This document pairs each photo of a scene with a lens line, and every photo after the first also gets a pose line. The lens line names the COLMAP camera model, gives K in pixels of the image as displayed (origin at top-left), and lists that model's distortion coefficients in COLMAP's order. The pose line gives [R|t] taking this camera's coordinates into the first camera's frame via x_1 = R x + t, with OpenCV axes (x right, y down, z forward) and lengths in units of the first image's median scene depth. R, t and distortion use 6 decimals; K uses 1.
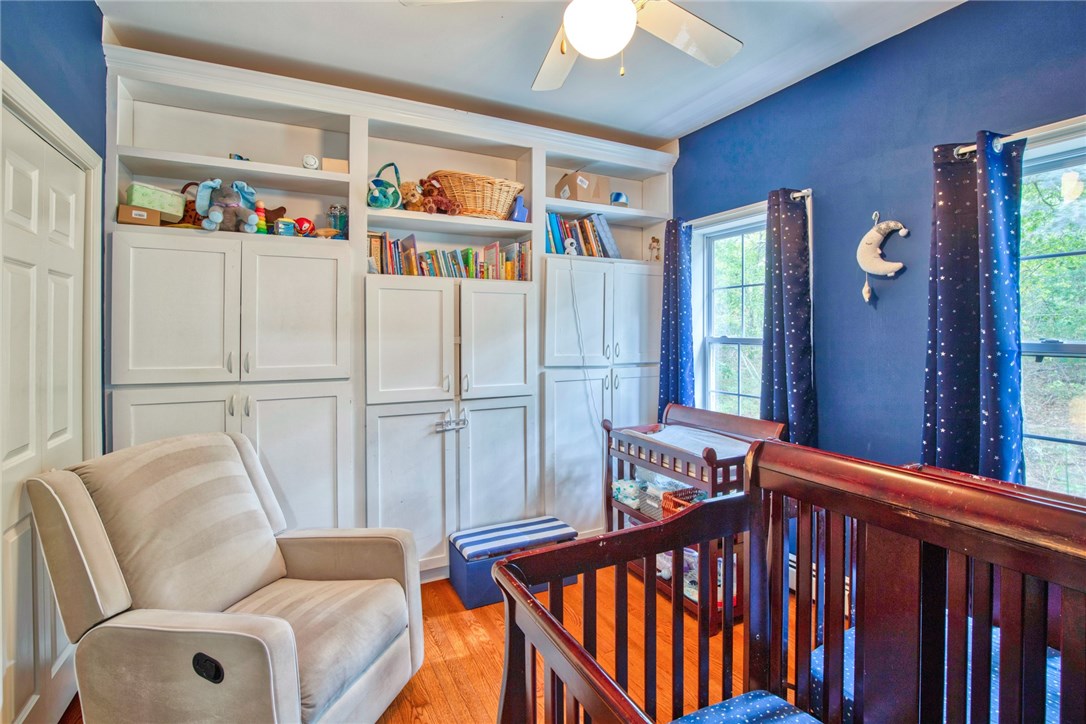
lens RADIAL K [[507.3, 0, 535.5], [0, 507.3, 334.9], [0, 0, 1]] dist [-0.000020, 0.000435]
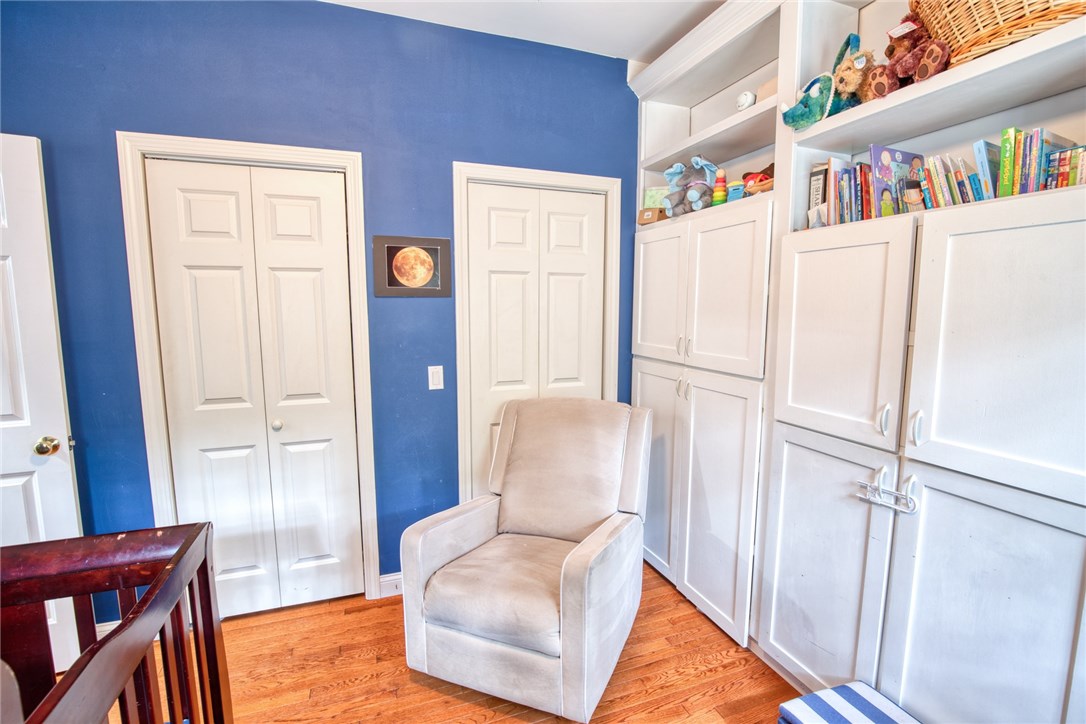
lens RADIAL K [[507.3, 0, 544.5], [0, 507.3, 365.9], [0, 0, 1]] dist [-0.000020, 0.000435]
pose [[-0.091779, 0.126194, -0.987751, 0.383042], [-0.001265, 0.991922, 0.126844, -0.027686], [0.995779, 0.012891, -0.090878, 0.701143]]
